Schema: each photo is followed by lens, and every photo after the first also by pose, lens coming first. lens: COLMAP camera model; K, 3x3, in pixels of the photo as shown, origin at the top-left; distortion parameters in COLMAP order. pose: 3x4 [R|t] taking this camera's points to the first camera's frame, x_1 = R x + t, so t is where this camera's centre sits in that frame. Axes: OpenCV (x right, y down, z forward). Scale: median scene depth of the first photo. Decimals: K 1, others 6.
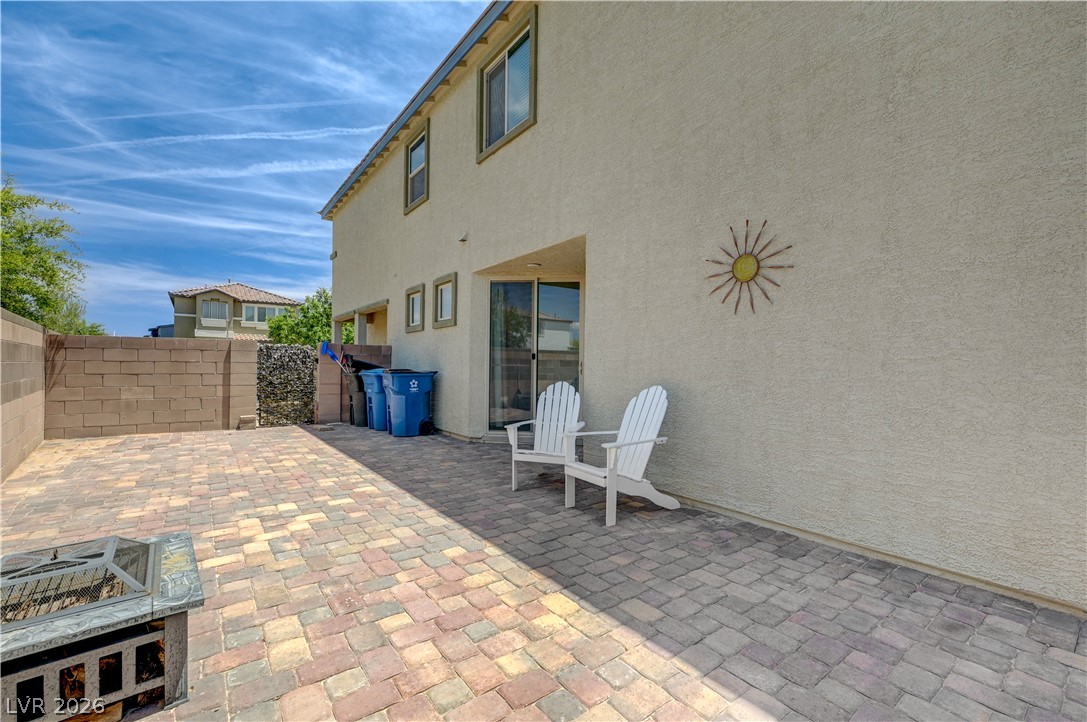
lens RADIAL K [[453.7, 0, 537.8], [0, 453.7, 363.7], [0, 0, 1]] dist [-0.002425, 0.000854]
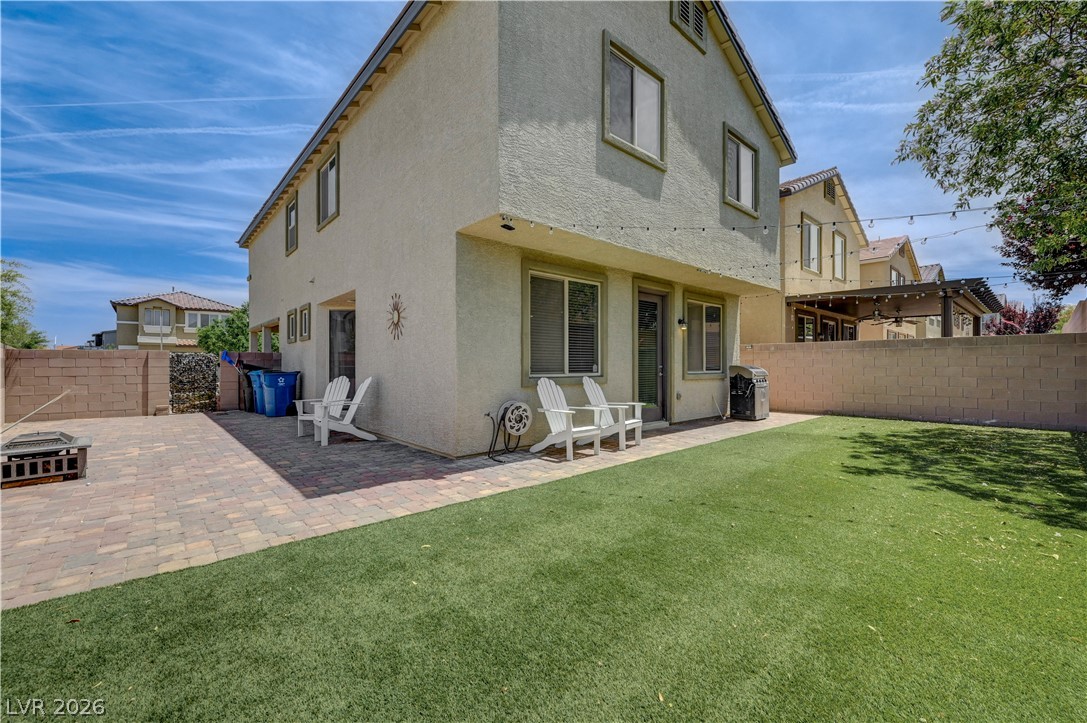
lens RADIAL K [[453.7, 0, 549.4], [0, 453.7, 363.9], [0, 0, 1]] dist [-0.002425, 0.000854]
pose [[0.997089, -0.011871, 0.075317, 0.084261], [0.011781, 0.999929, 0.001643, 0.000081], [-0.075331, -0.000751, 0.997158, -0.090383]]
